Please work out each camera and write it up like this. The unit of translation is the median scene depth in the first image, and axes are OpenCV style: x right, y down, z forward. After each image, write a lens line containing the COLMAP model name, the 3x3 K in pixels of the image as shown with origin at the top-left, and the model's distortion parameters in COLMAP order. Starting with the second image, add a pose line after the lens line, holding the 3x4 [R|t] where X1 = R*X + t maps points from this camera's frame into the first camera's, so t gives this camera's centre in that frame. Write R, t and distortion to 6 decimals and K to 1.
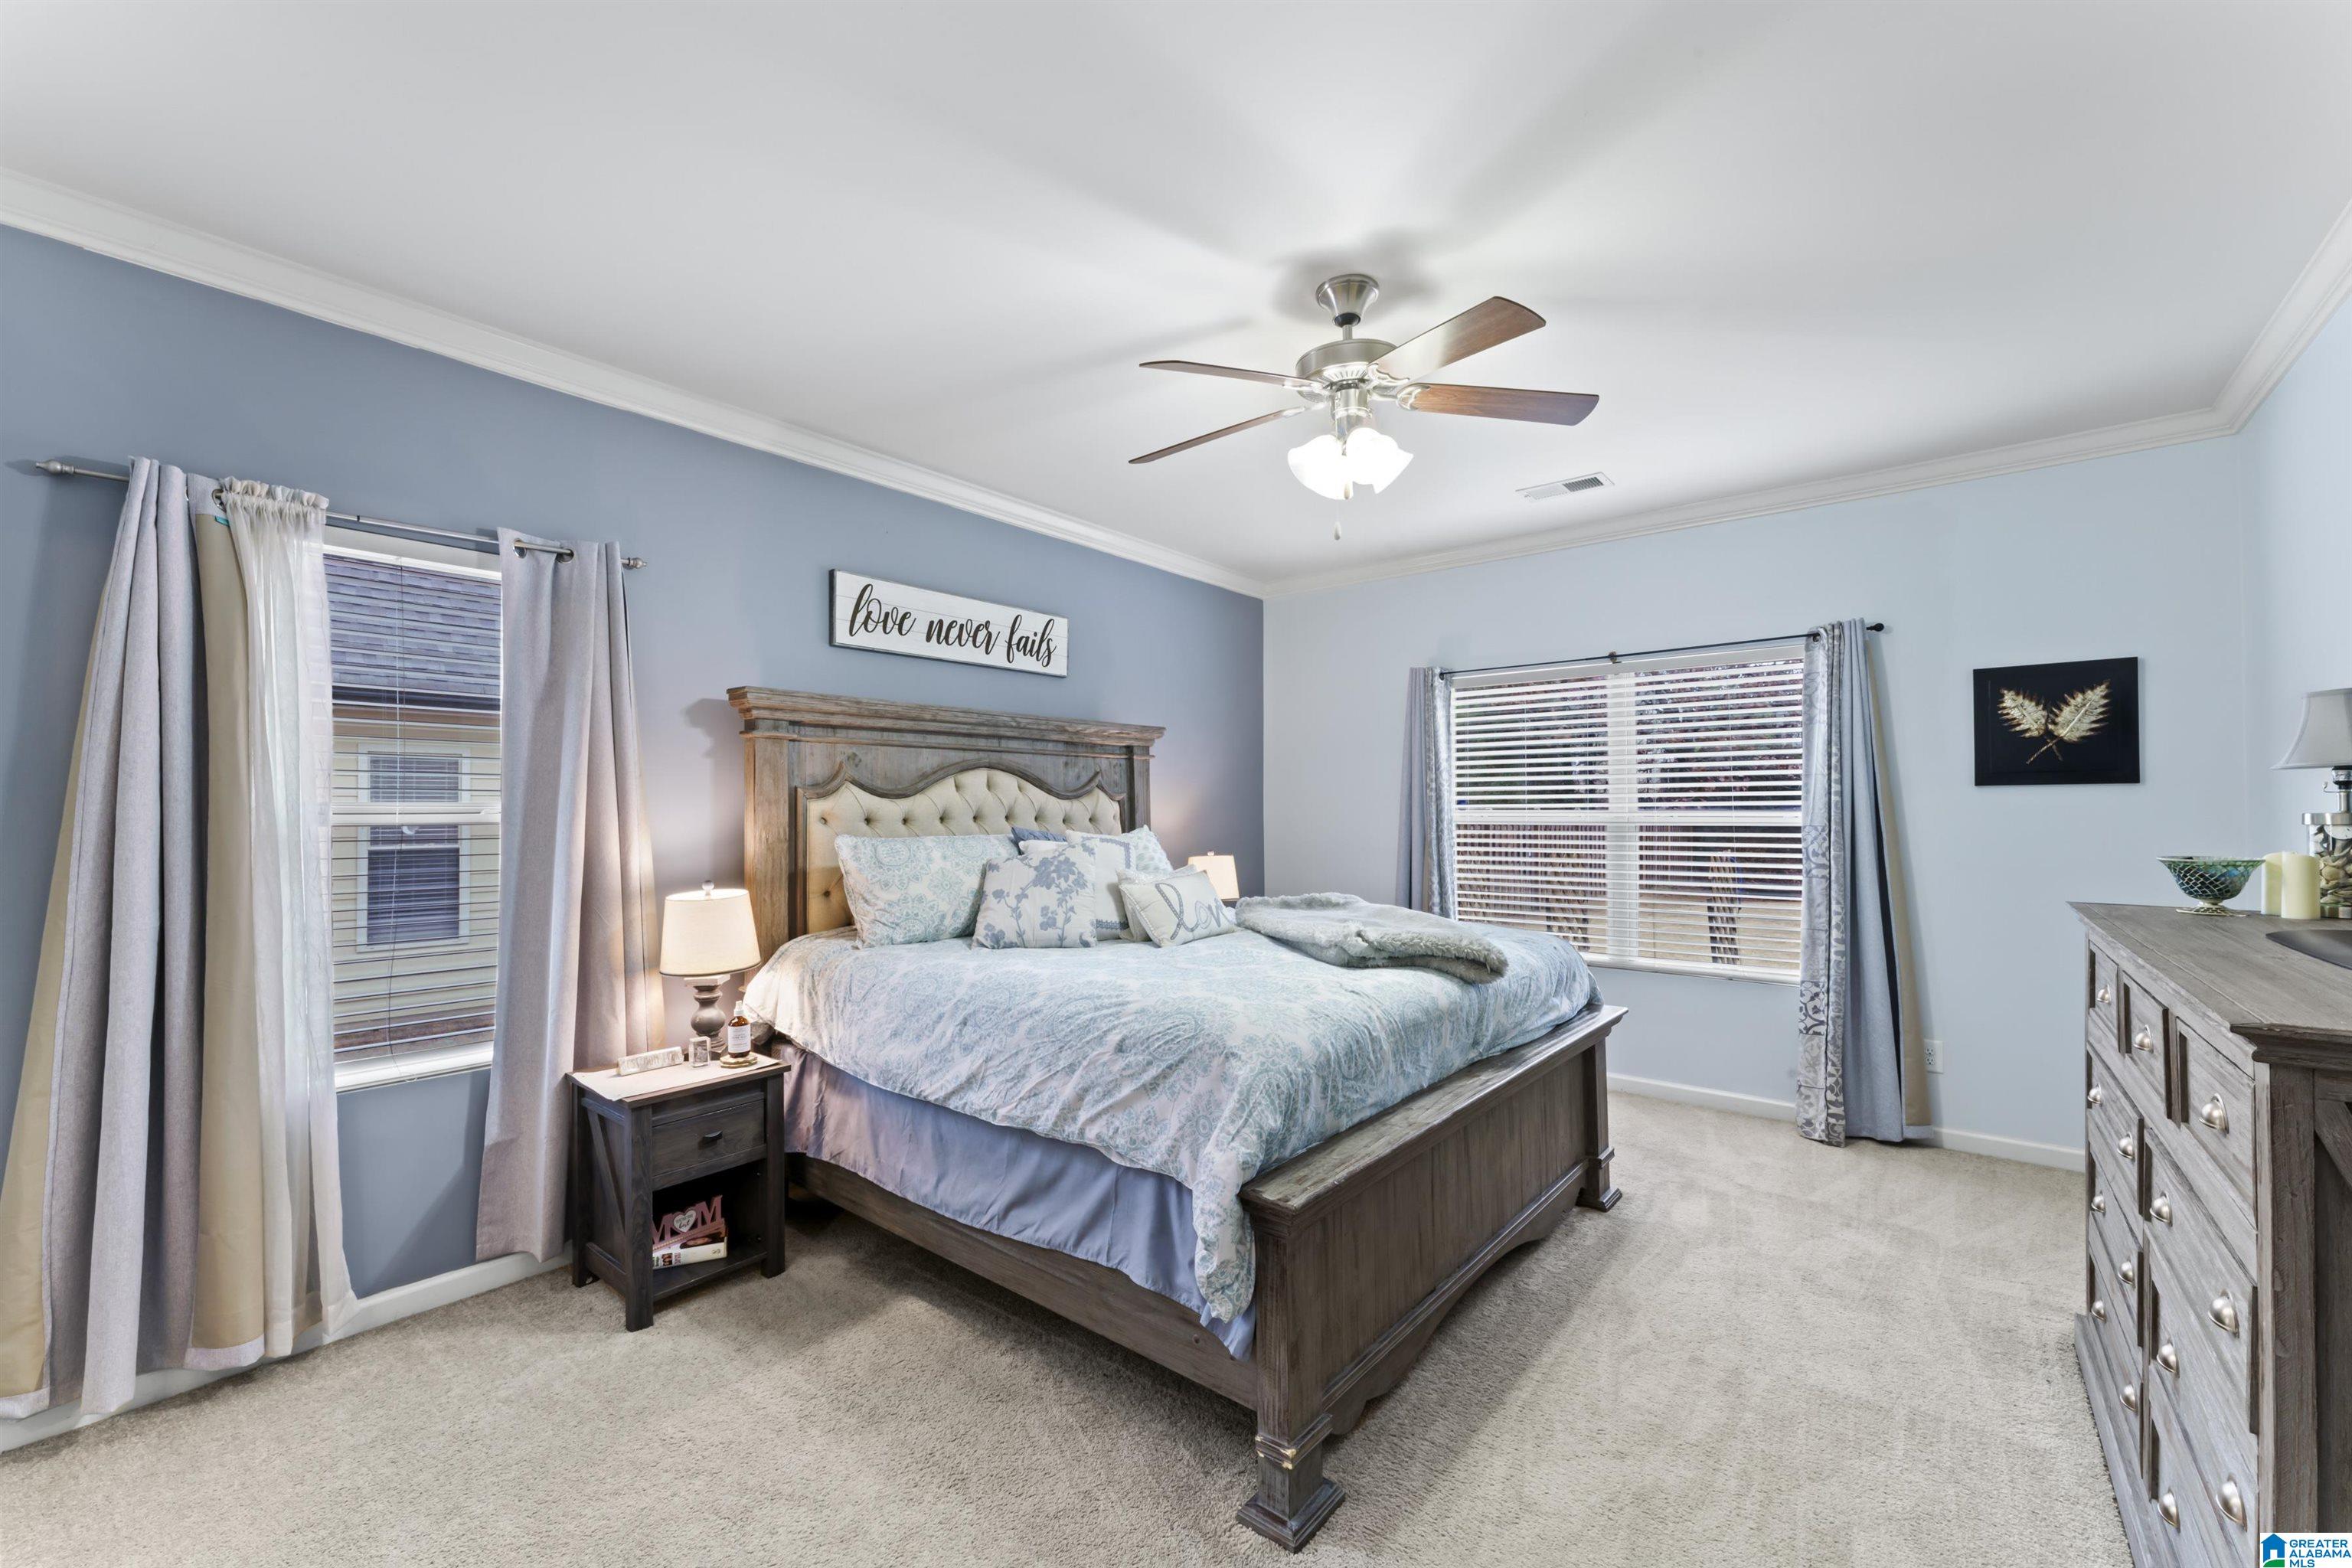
lens RADIAL K [[928.1, 0, 1174.6], [0, 928.1, 776.9], [0, 0, 1]] dist [-0.000694, -0.000172]
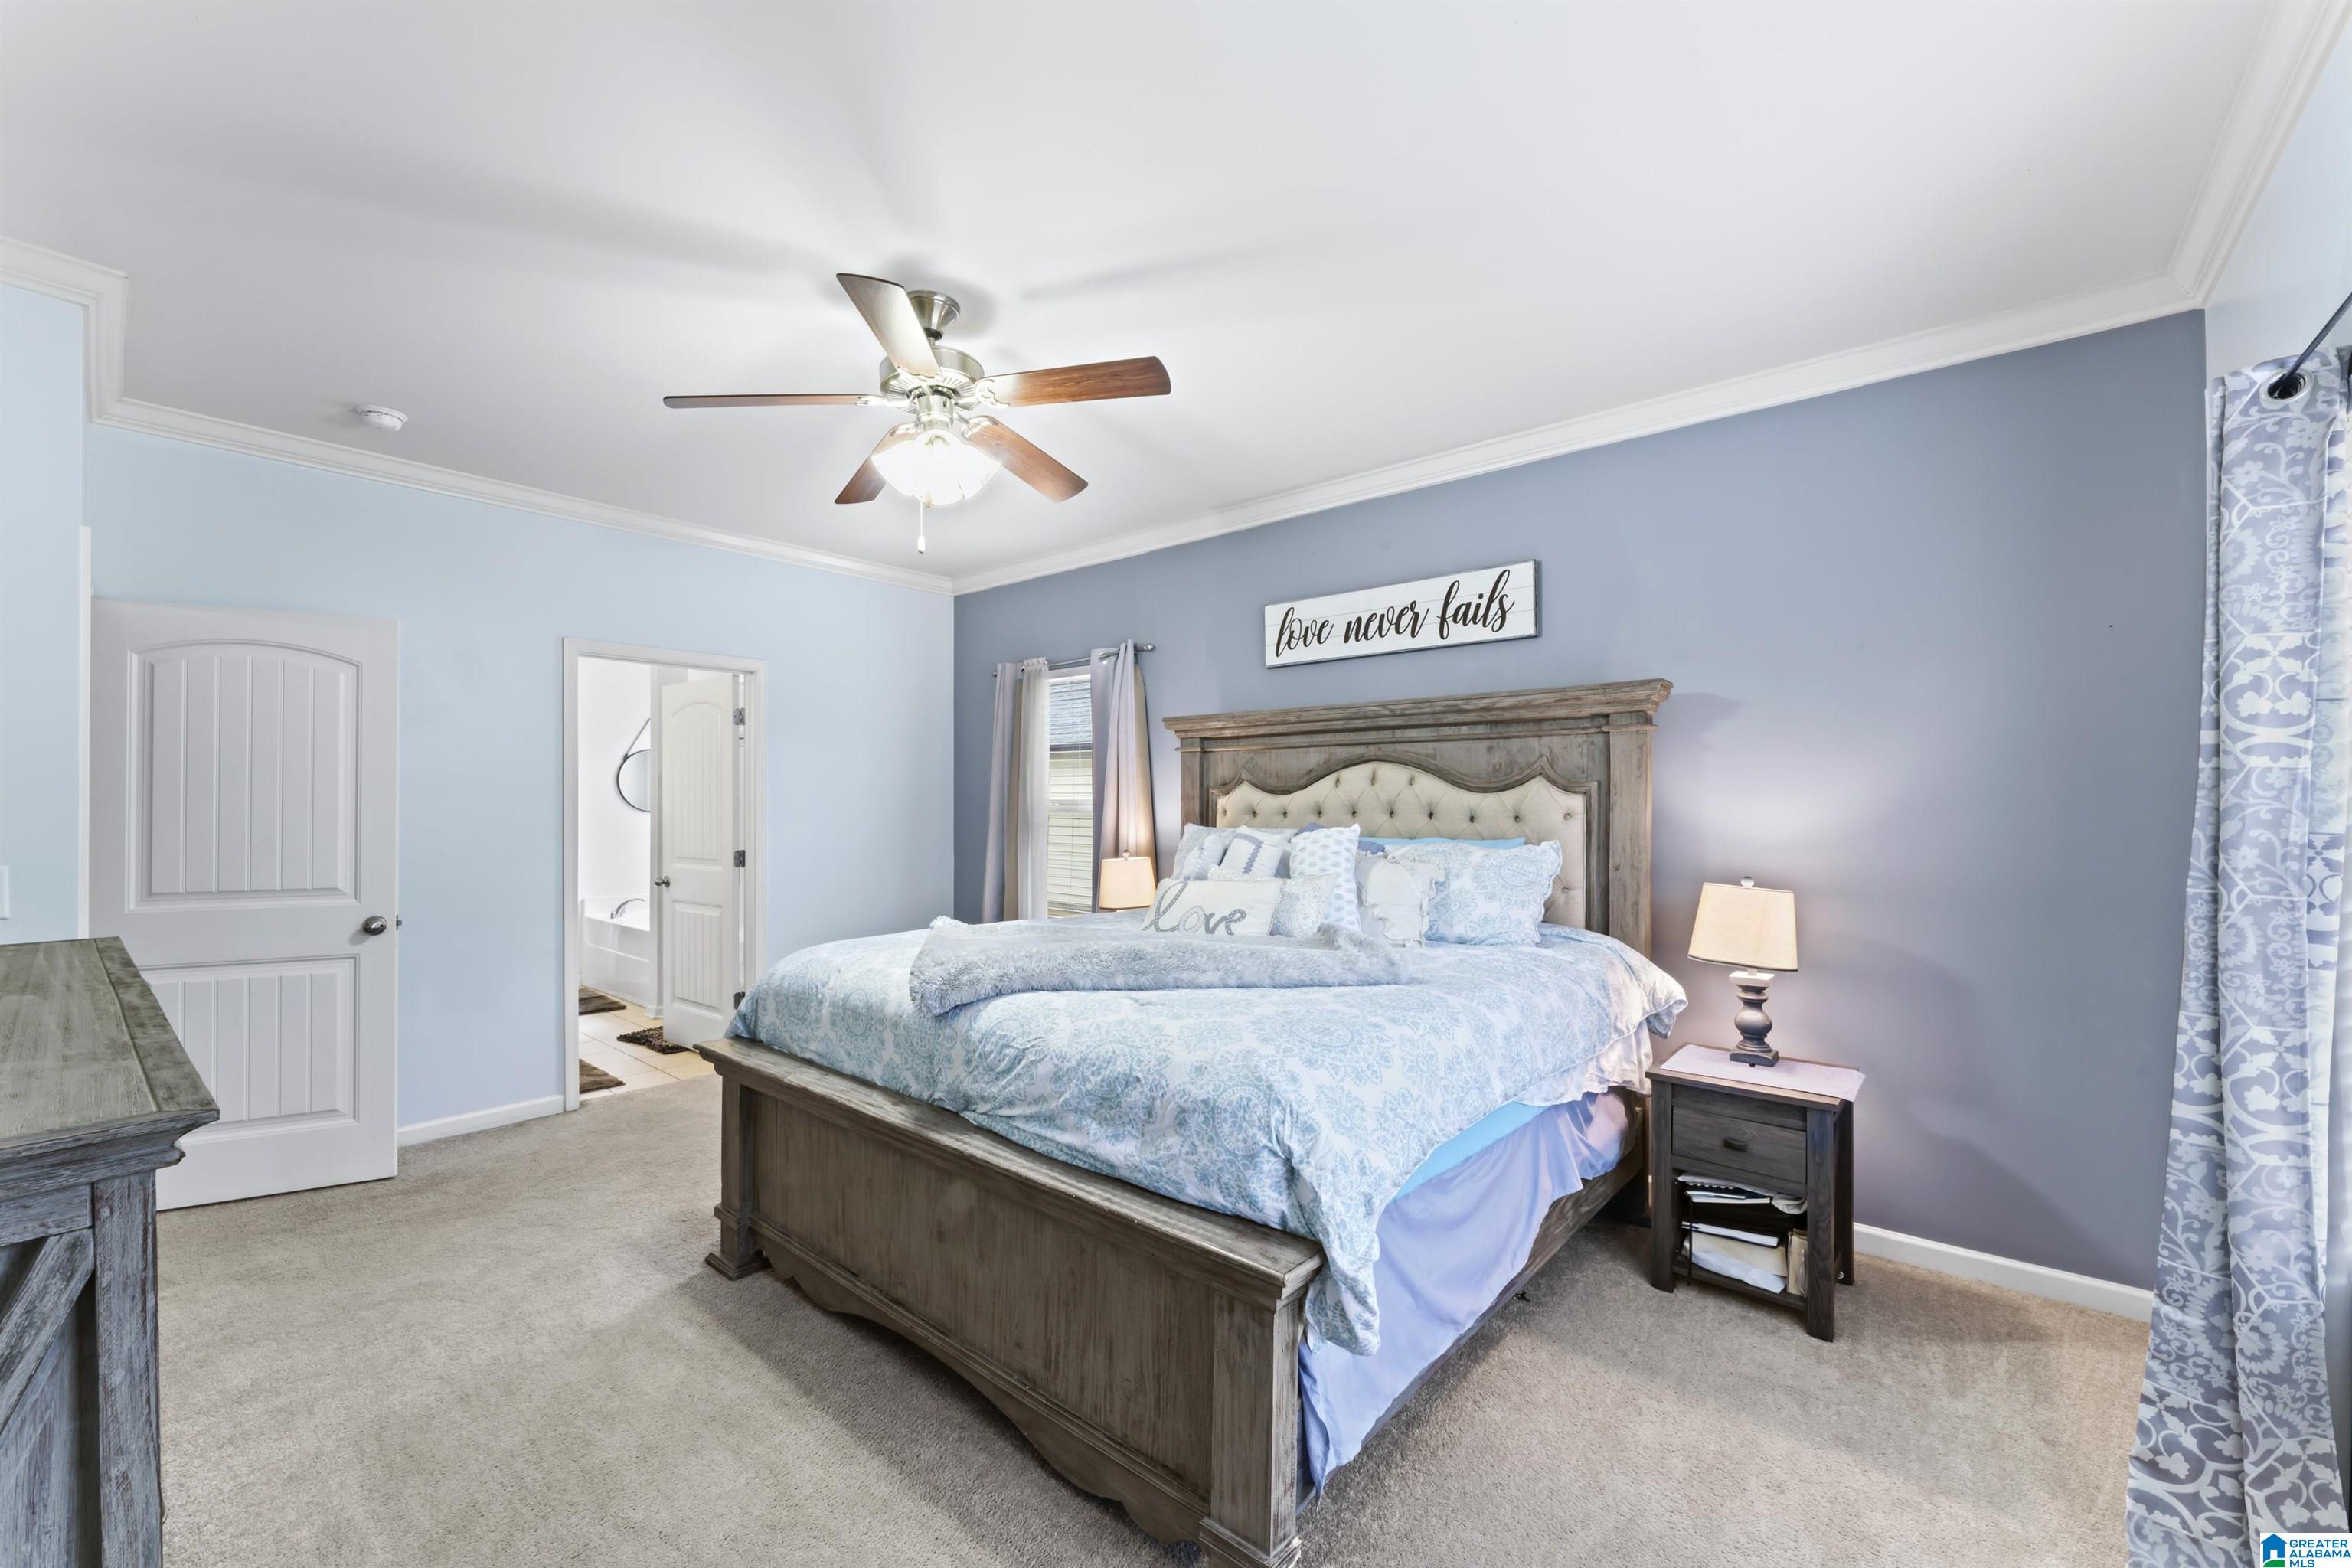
lens RADIAL K [[928.1, 0, 1177.4], [0, 928.1, 796.4], [0, 0, 1]] dist [-0.000694, -0.000172]
pose [[0.007251, 0.003801, -0.999966, 0.766783], [0.042205, 0.999101, 0.004104, 0.014413], [0.999083, -0.042233, 0.007084, 0.787447]]
